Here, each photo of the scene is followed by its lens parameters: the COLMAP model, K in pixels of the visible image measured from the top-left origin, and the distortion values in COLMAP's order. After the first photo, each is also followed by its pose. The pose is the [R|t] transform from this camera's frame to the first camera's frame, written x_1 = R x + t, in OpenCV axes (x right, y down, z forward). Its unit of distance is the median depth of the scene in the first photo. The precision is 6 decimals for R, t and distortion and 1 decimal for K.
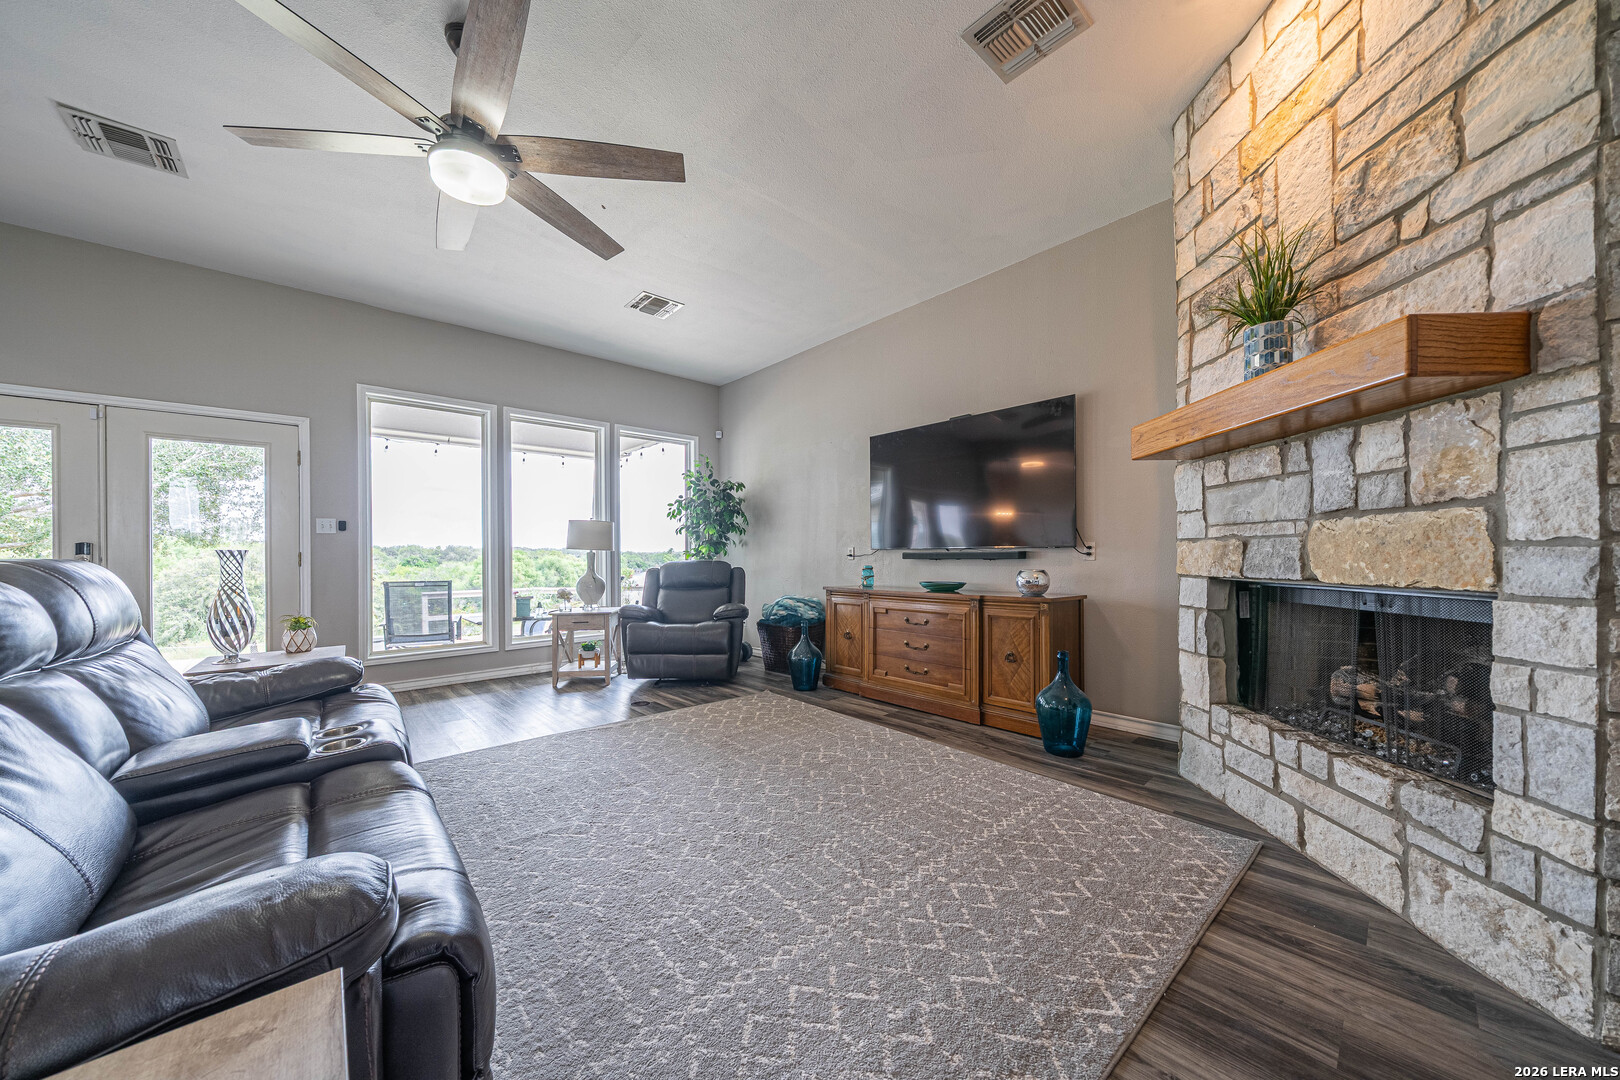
lens RADIAL K [[561.0, 0, 776.0], [0, 561.0, 554.0], [0, 0, 1]] dist [-0.002256, -0.000008]
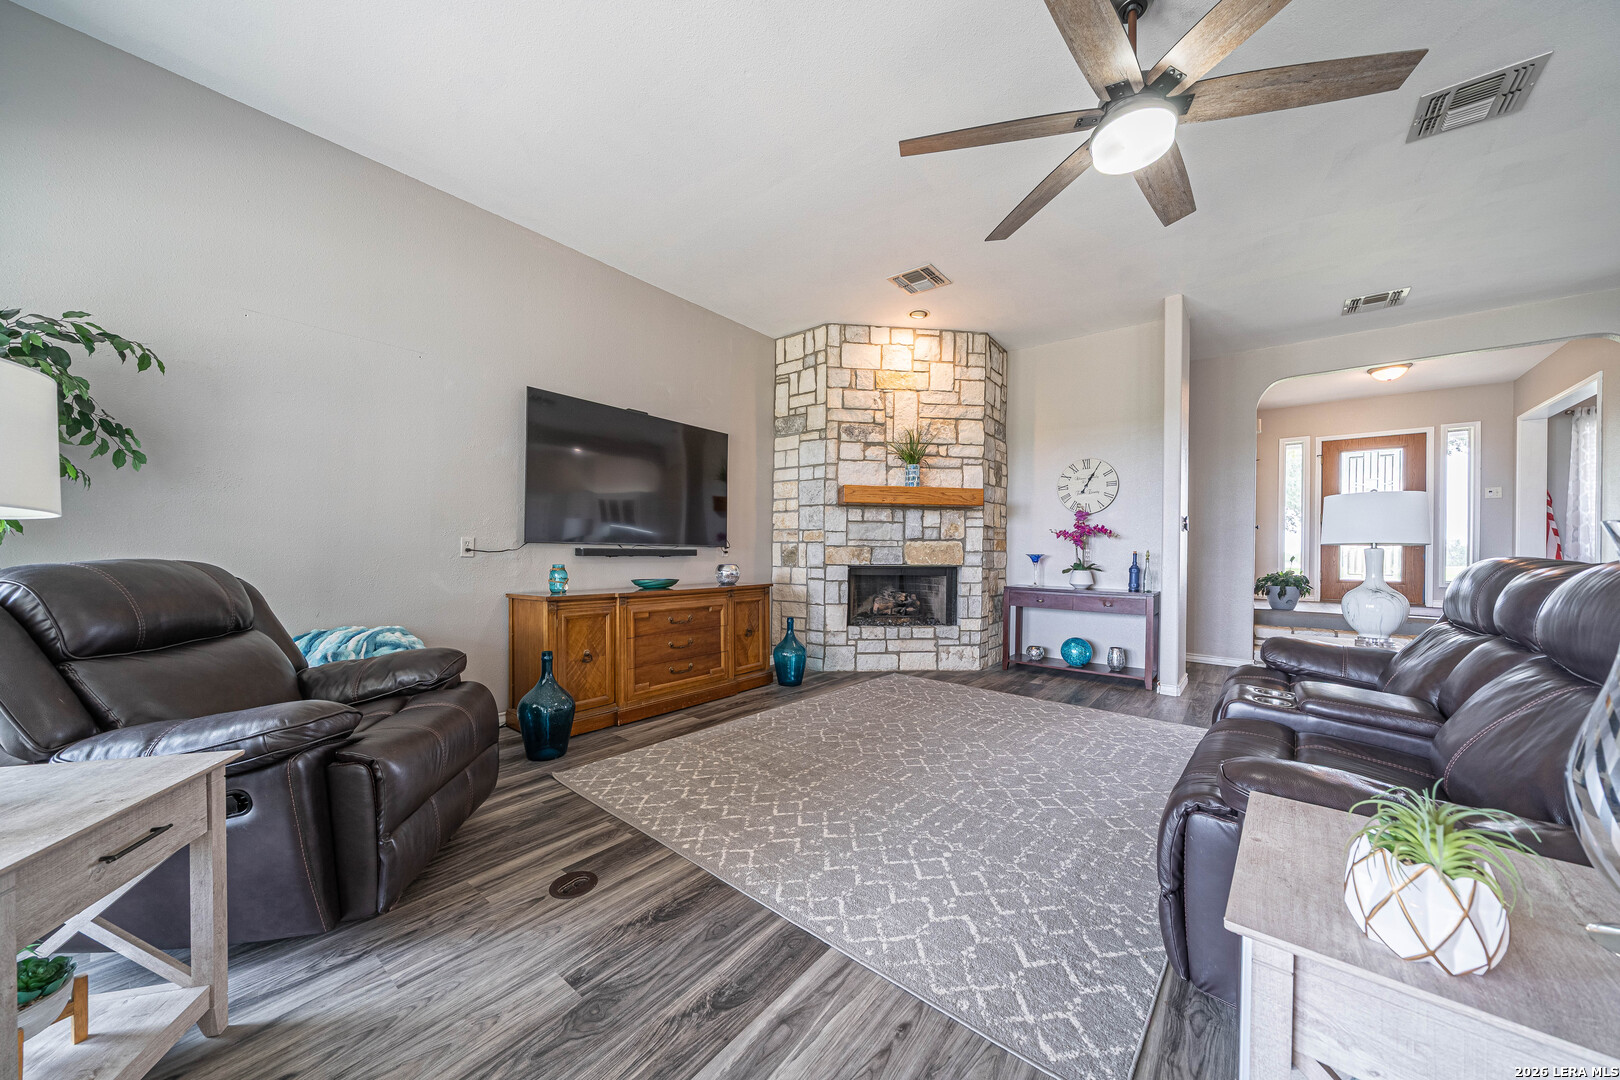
lens RADIAL K [[572.8, 0, 823.7], [0, 572.8, 554.6], [0, 0, 1]] dist [0.015674, 0.000087]
pose [[-0.218233, 0.000170, 0.975897, -1.493573], [-0.009118, 0.999956, -0.002213, 0.010884], [-0.975854, -0.009381, -0.218222, 1.848909]]
